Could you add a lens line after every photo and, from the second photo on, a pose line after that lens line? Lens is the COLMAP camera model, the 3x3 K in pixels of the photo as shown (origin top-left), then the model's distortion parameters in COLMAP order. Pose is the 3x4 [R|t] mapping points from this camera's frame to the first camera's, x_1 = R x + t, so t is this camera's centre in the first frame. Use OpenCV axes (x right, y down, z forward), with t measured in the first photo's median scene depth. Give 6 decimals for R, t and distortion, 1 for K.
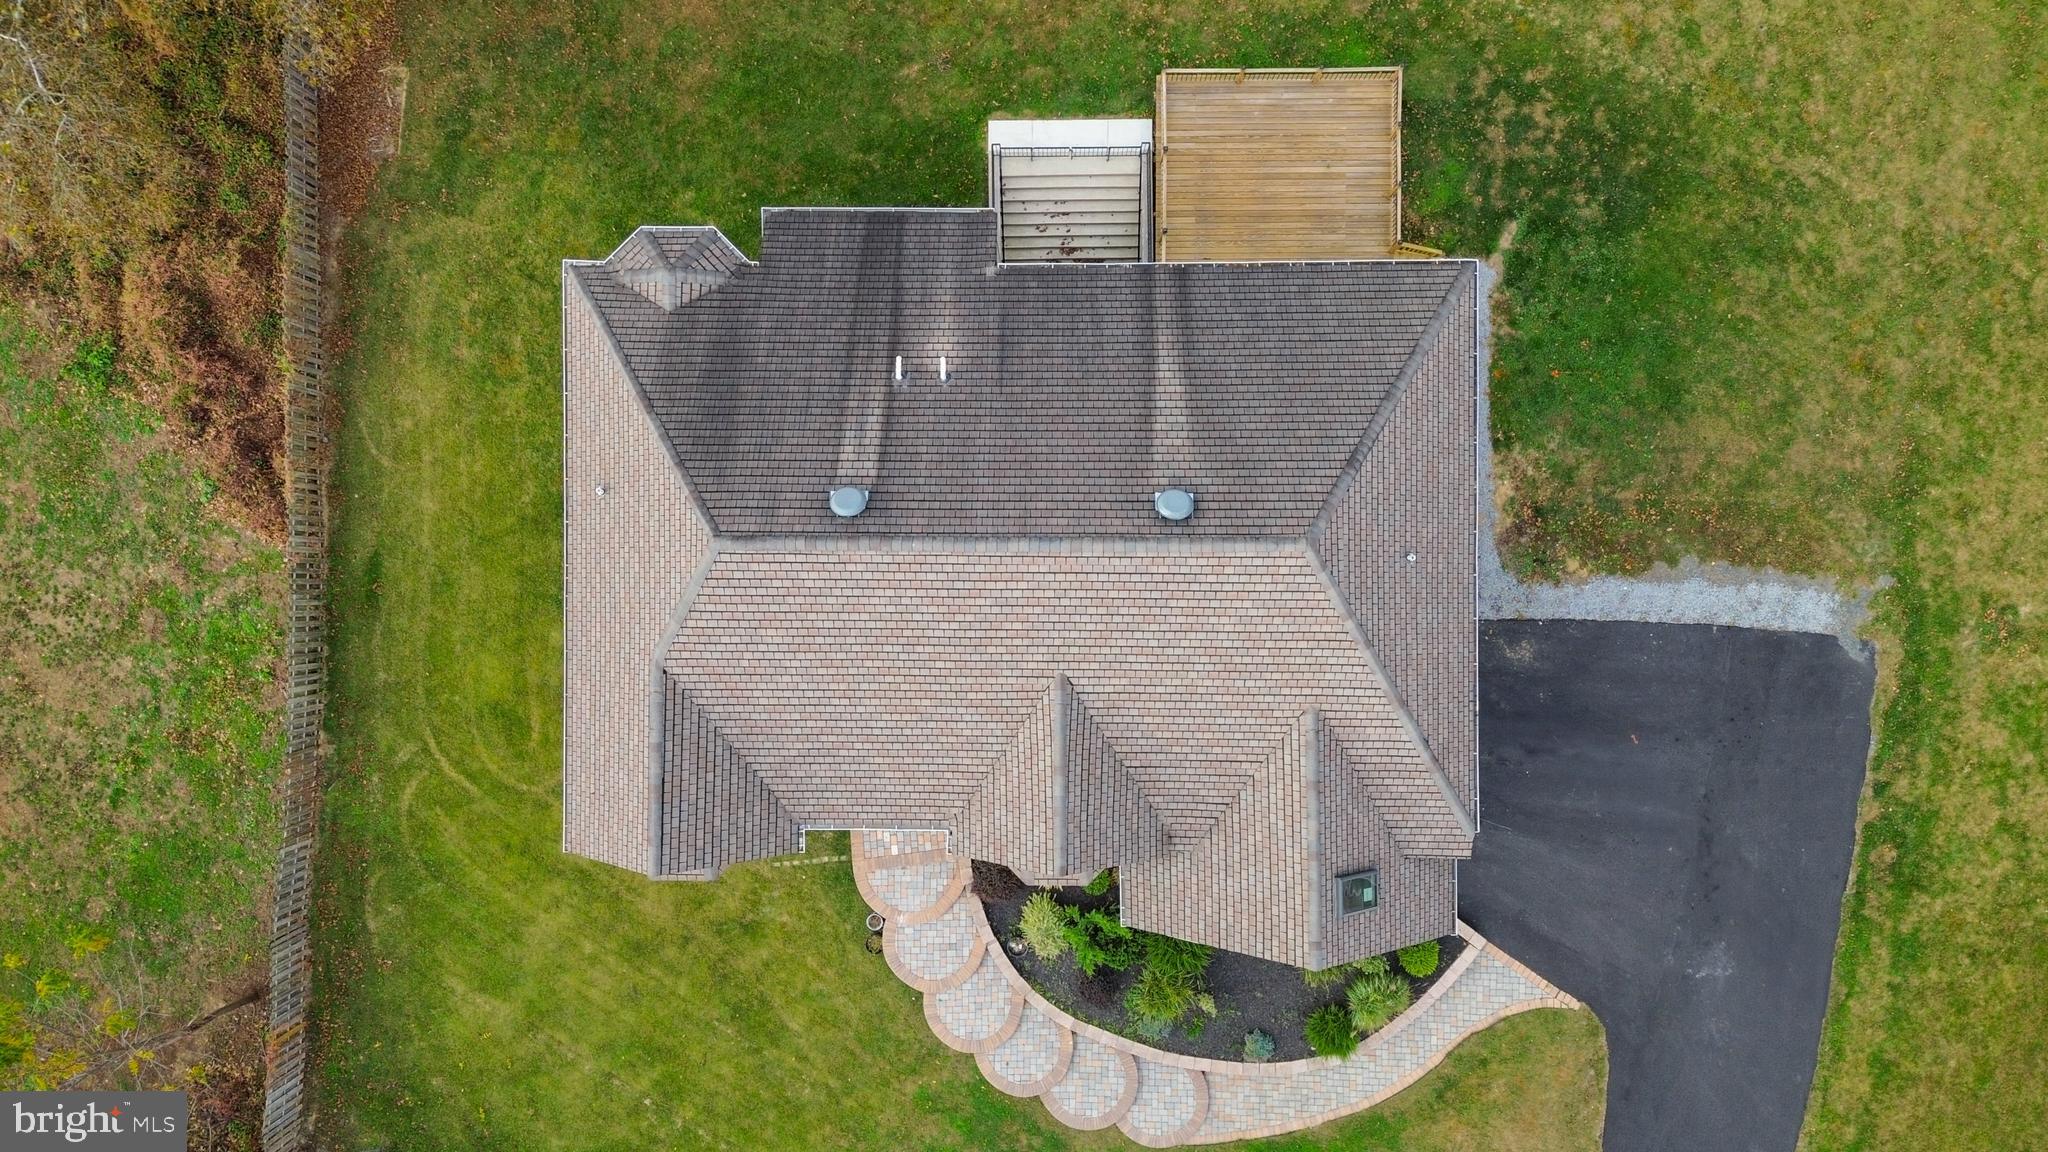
lens RADIAL K [[1557.3, 0, 995.9], [0, 1557.3, 578.8], [0, 0, 1]] dist [0.035724, 0.003802]
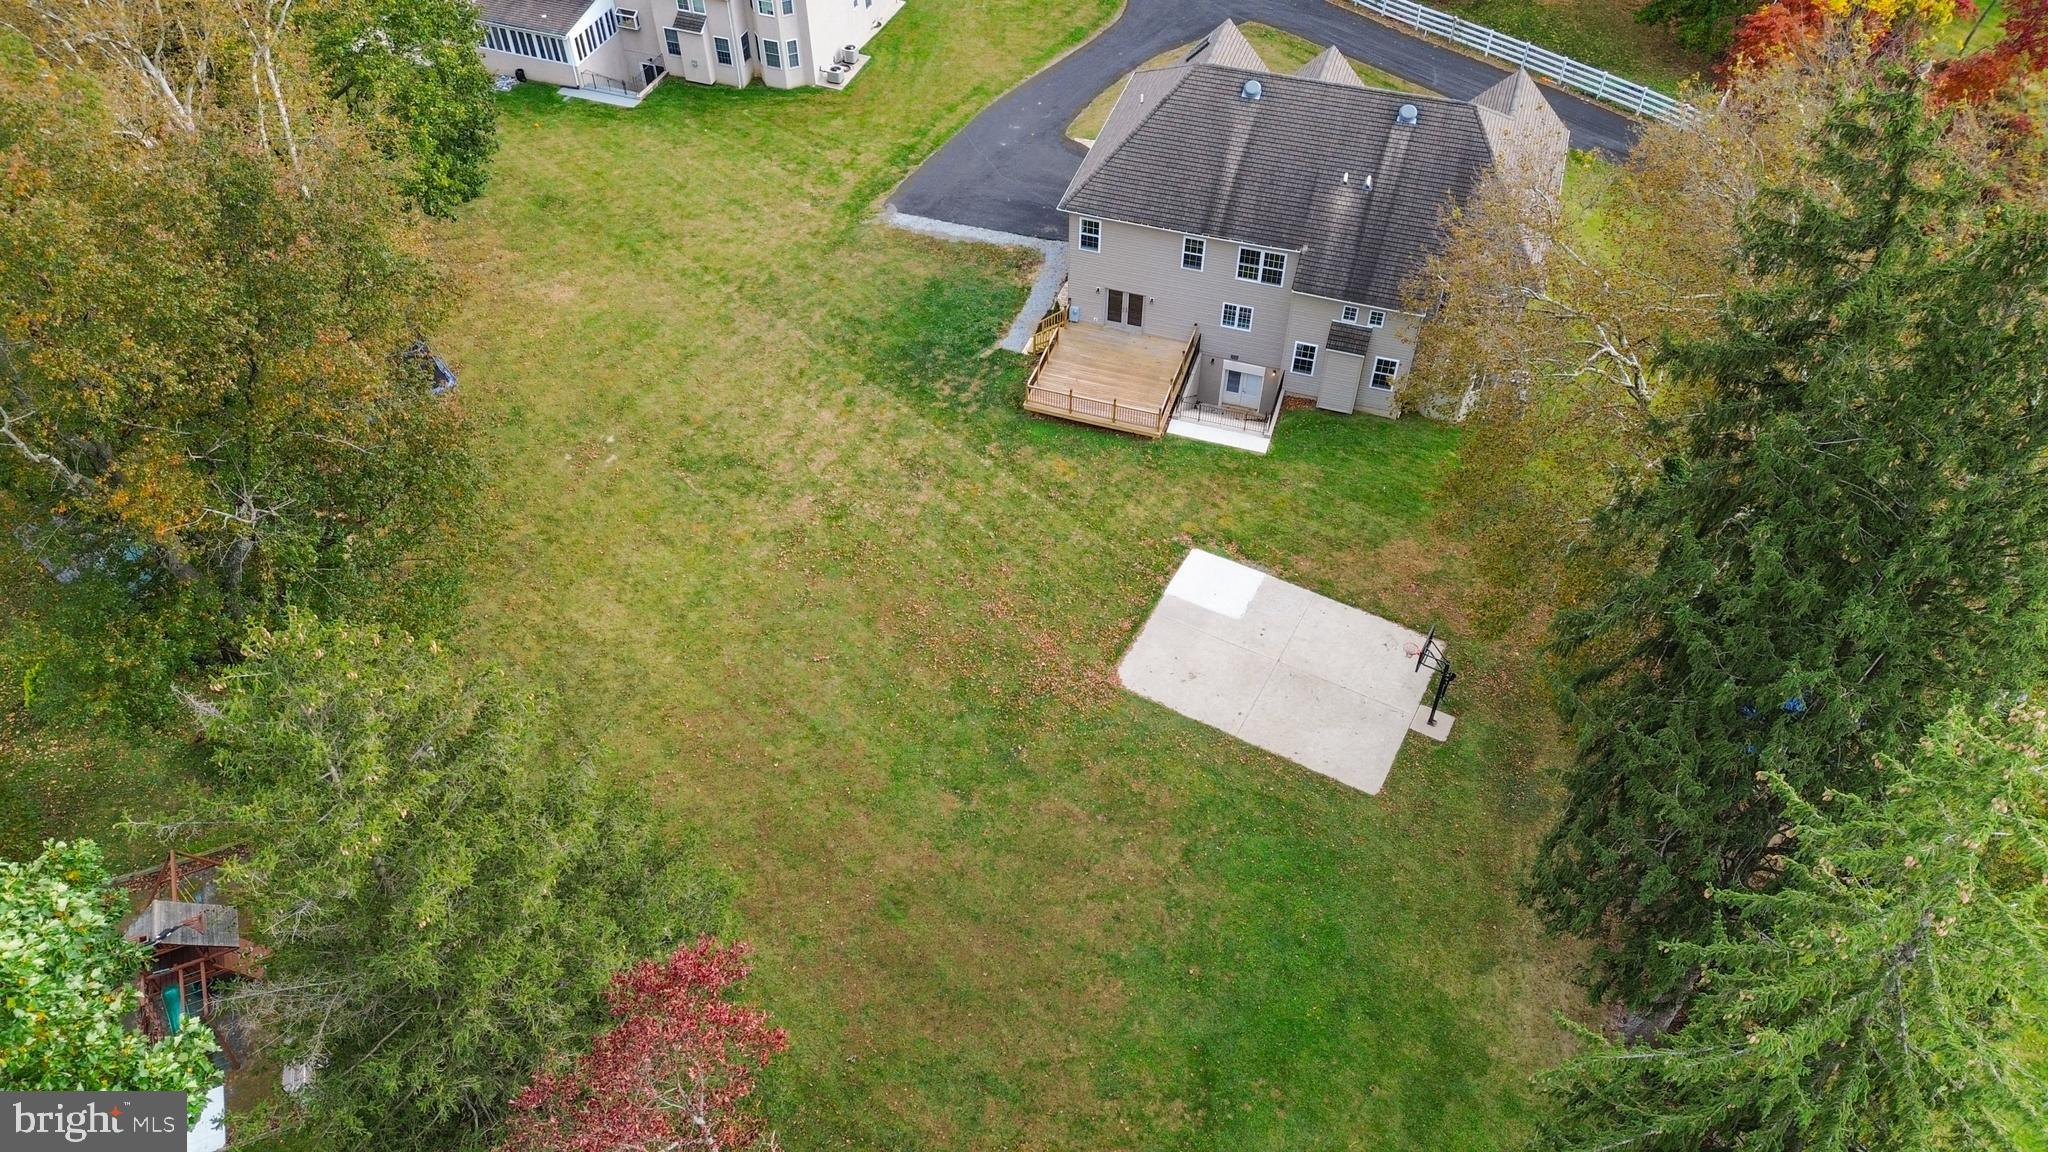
lens RADIAL K [[1436.4, 0, 1024.0], [0, 1436.4, 576.0], [0, 0, 1]] dist [0.126412, -0.180633]
pose [[-0.948117, -0.202668, 0.244948, -0.158105], [0.315973, -0.685855, 0.655564, -1.428310], [0.035136, 0.698949, 0.714308, 0.022436]]
